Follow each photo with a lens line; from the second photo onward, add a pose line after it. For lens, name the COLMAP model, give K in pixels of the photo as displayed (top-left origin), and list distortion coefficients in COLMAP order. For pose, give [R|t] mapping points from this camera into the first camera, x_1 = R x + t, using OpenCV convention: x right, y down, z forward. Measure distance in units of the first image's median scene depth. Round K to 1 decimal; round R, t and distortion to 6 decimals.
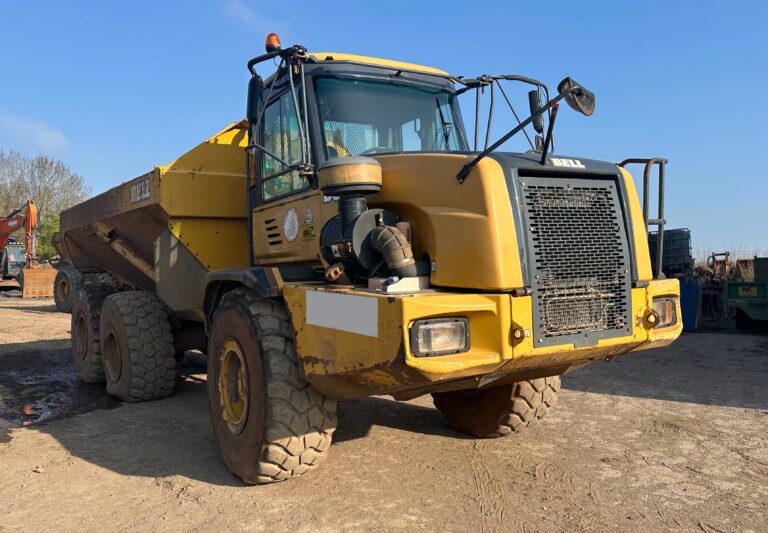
lens RADIAL K [[586.5, 0, 384.4], [0, 586.5, 261.7], [0, 0, 1]] dist [0.038409, -0.004108]
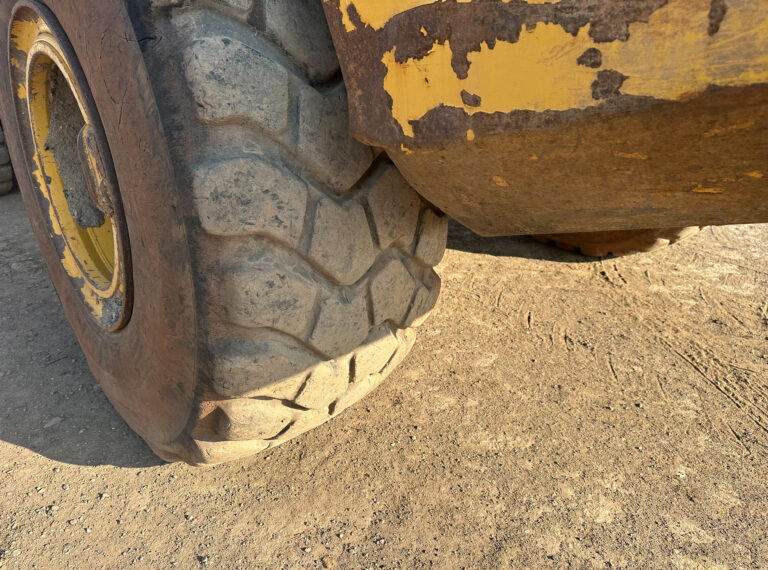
lens RADIAL K [[550.7, 0, 387.5], [0, 550.7, 283.6], [0, 0, 1]] dist [0.063398, -0.083832]
pose [[0.987635, -0.051008, 0.148240, -0.157071], [-0.013246, 0.915054, 0.403114, 0.158607], [-0.156210, -0.400093, 0.903064, 0.773787]]
